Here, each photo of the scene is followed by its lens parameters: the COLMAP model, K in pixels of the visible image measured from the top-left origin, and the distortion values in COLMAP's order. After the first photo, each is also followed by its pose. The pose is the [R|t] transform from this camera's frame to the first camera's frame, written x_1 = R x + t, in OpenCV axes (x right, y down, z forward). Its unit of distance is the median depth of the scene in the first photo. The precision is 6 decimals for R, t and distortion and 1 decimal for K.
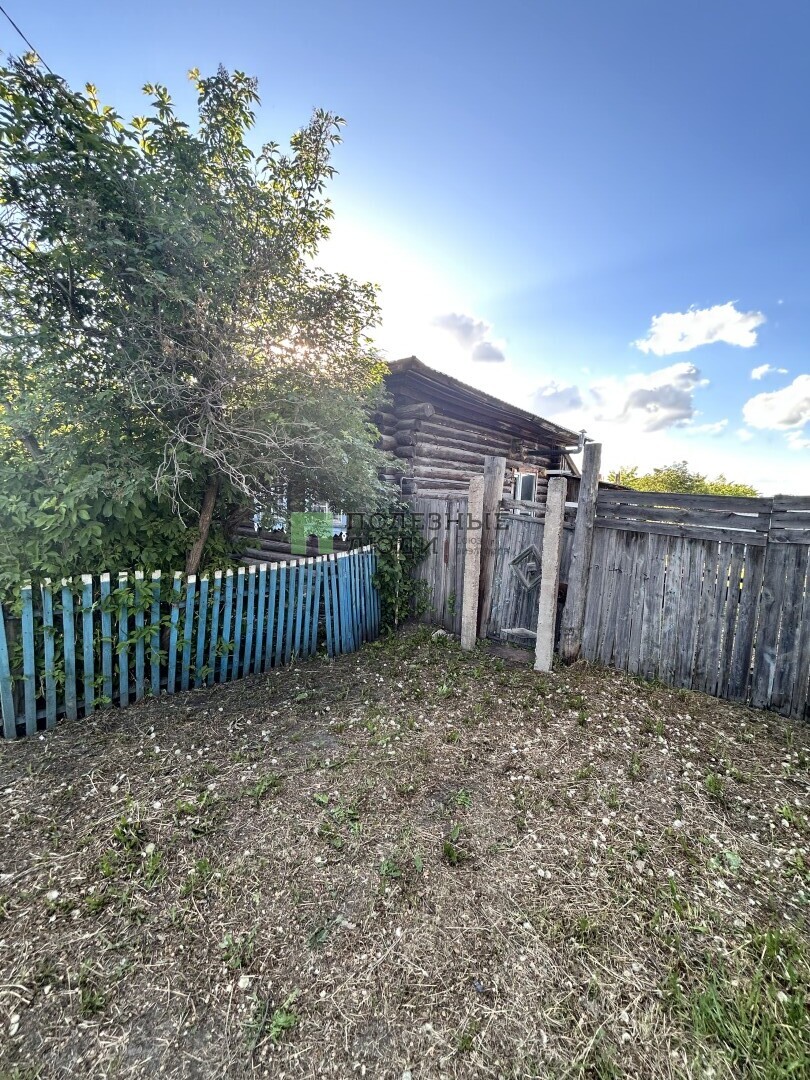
lens RADIAL K [[442.0, 0, 408.9], [0, 442.0, 537.1], [0, 0, 1]] dist [-0.002071, 0.000053]
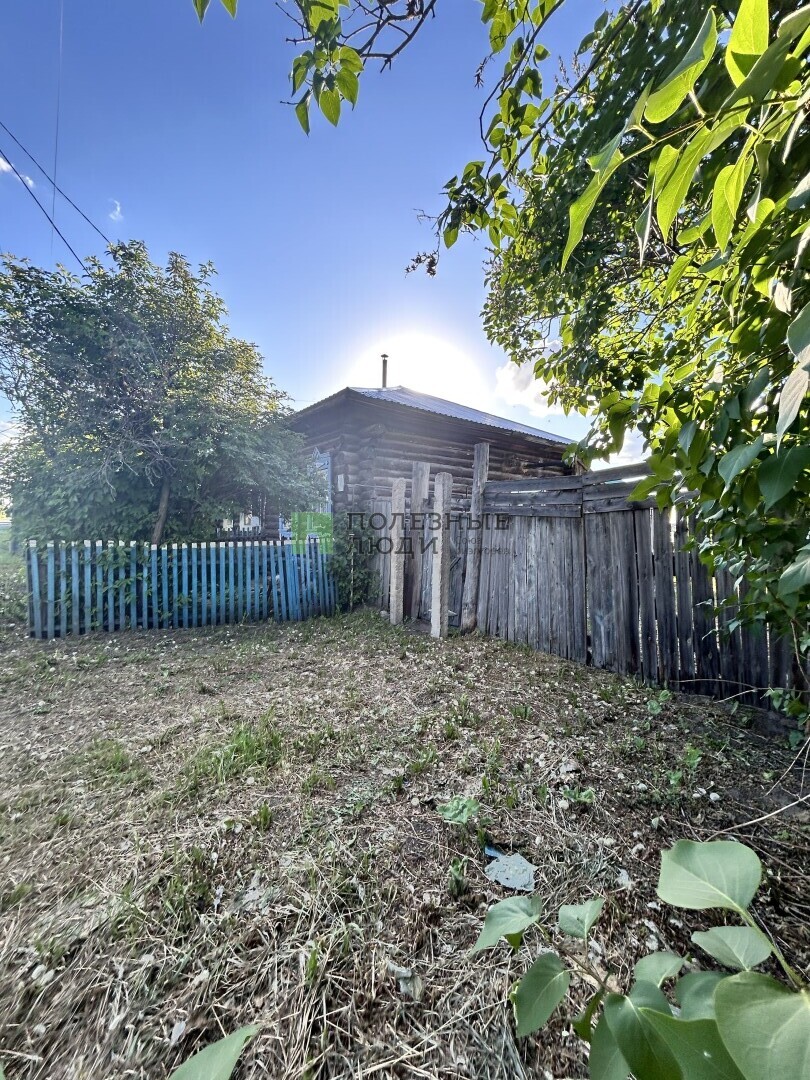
lens RADIAL K [[442.0, 0, 402.5], [0, 442.0, 537.0], [0, 0, 1]] dist [-0.002071, 0.000053]
pose [[0.969591, -0.014938, -0.244276, 0.646167], [-0.004101, 0.997003, -0.077248, 0.164188], [0.244698, 0.075901, 0.966624, -0.217855]]
